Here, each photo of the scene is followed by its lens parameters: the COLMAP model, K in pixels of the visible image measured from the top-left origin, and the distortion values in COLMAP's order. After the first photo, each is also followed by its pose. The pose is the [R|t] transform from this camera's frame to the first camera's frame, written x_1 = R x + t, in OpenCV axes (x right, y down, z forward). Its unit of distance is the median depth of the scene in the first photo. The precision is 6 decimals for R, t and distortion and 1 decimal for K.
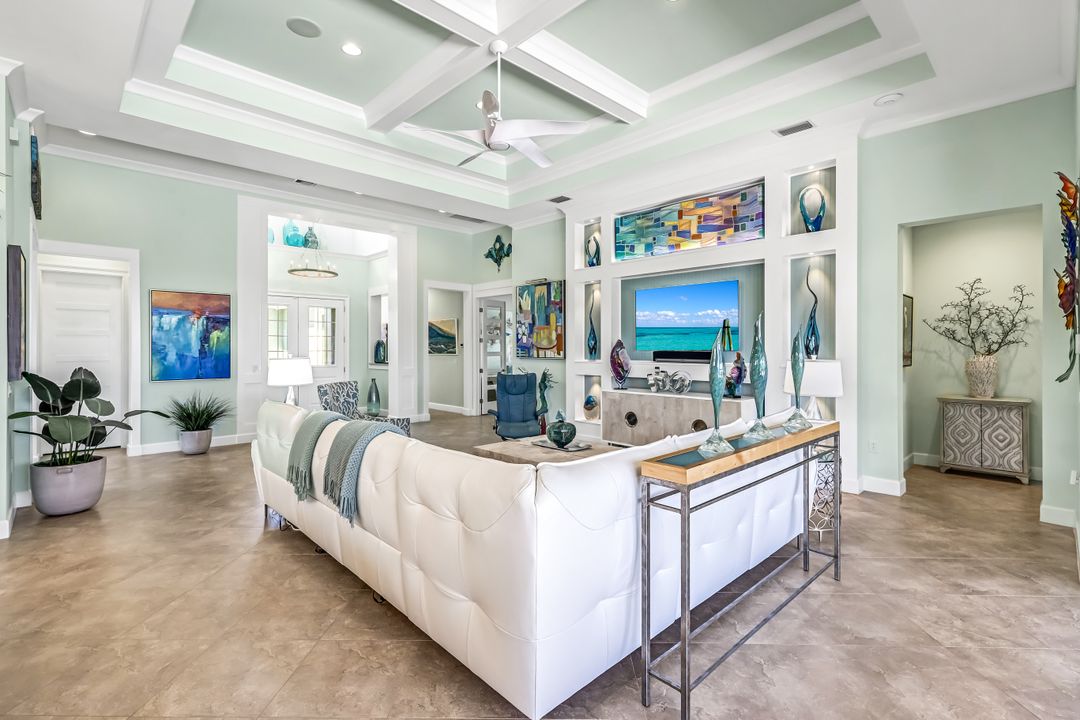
lens RADIAL K [[497.4, 0, 544.1], [0, 497.4, 347.4], [0, 0, 1]] dist [0.001892, -0.000228]
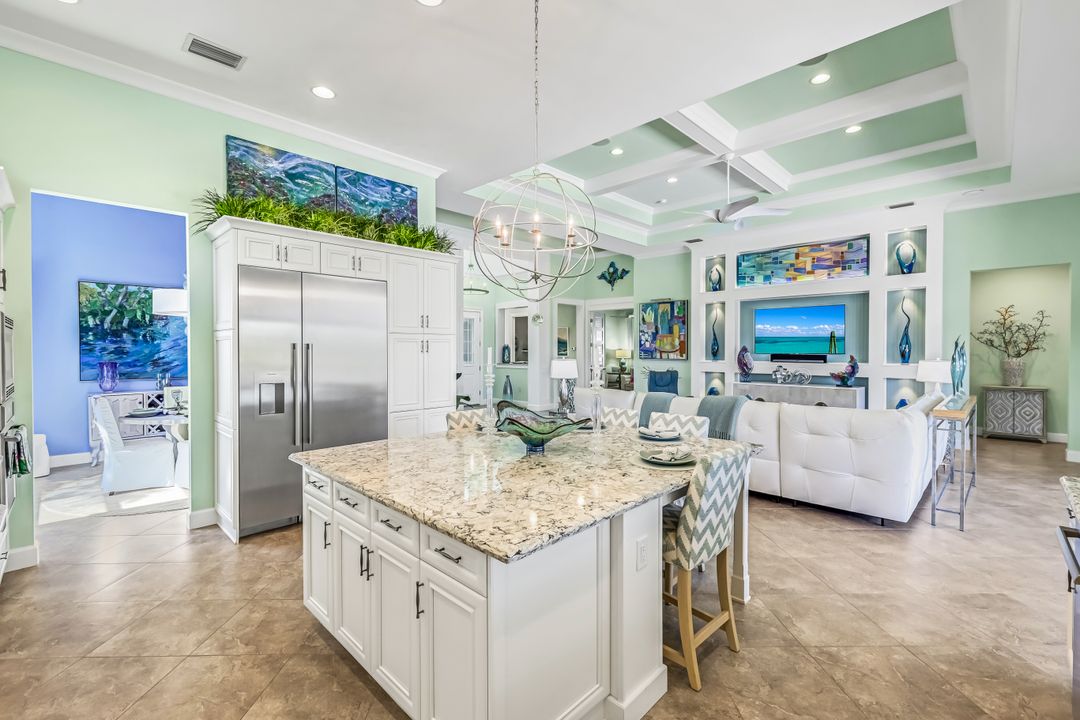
lens RADIAL K [[469.8, 0, 540.9], [0, 469.8, 354.8], [0, 0, 1]] dist [-0.000150, -0.000232]
pose [[0.999499, -0.000177, 0.031645, -0.470481], [-0.000277, 0.999897, 0.014329, -0.009764], [-0.031644, -0.014330, 0.999396, -0.284926]]
